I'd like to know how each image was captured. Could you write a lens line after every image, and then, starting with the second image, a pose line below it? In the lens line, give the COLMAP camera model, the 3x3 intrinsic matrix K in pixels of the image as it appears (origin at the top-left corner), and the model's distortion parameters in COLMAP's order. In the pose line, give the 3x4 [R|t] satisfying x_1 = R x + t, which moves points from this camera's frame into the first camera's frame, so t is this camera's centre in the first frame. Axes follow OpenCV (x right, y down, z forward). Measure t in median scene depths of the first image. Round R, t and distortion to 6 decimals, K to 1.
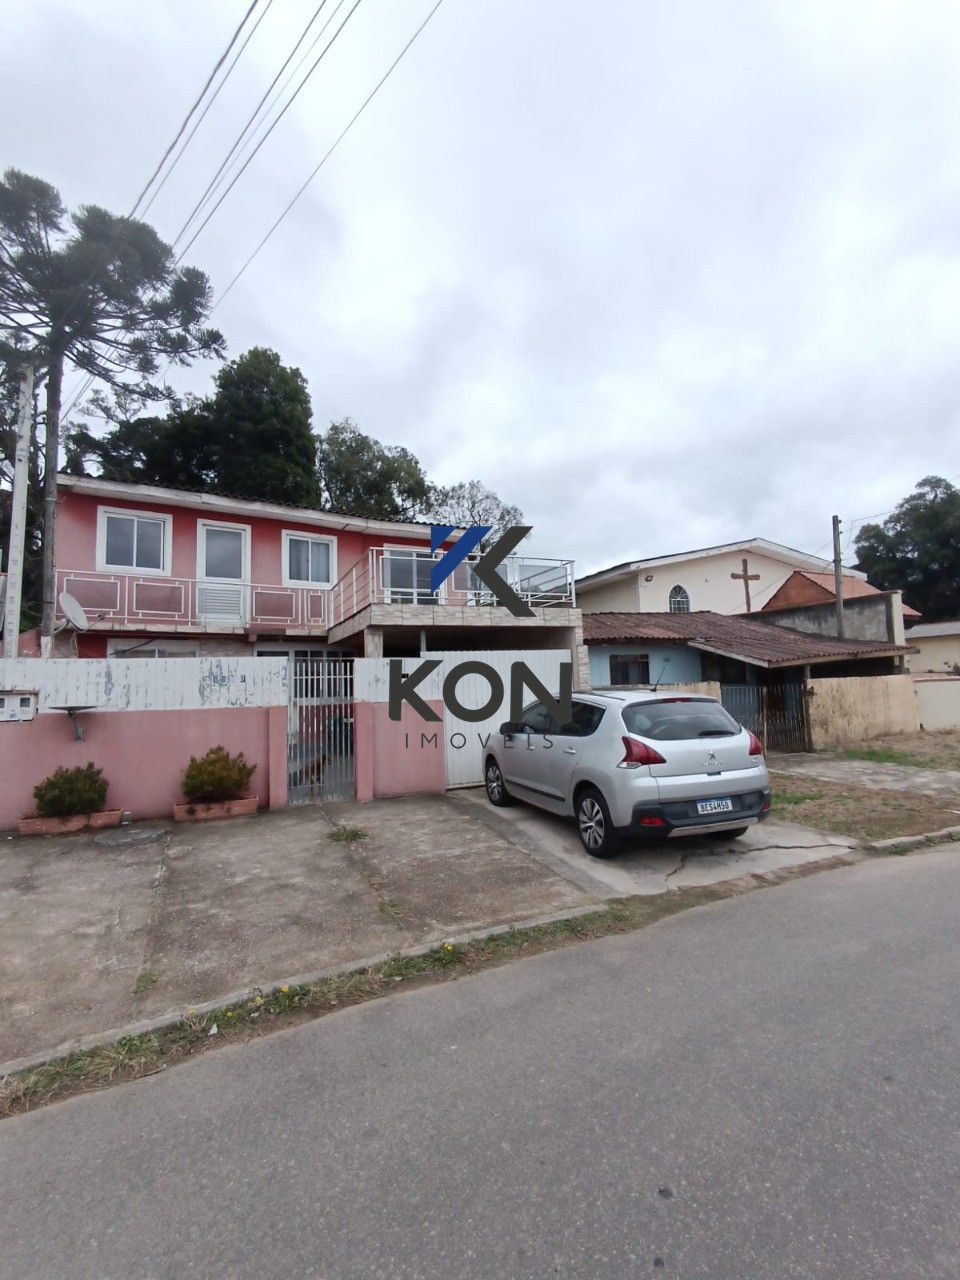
lens RADIAL K [[634.9, 0, 493.4], [0, 634.9, 637.5], [0, 0, 1]] dist [-0.005497, -0.000681]
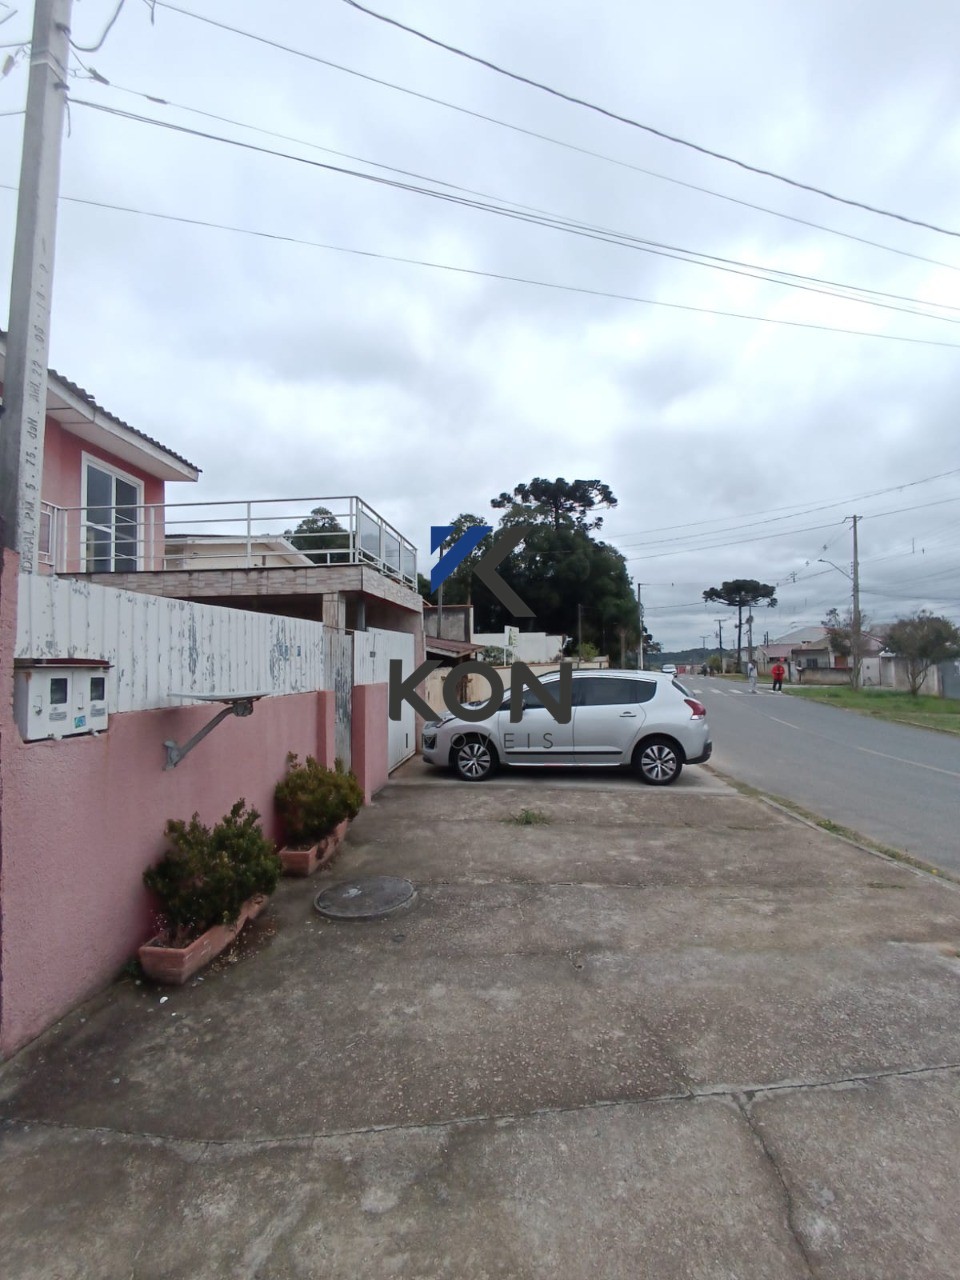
lens RADIAL K [[634.9, 0, 493.4], [0, 634.9, 637.5], [0, 0, 1]] dist [-0.005497, -0.000681]
pose [[0.417790, 0.056942, 0.906757, -1.325031], [-0.064812, 0.997359, -0.032769, 0.085469], [-0.906229, -0.045078, 0.420378, 0.766748]]
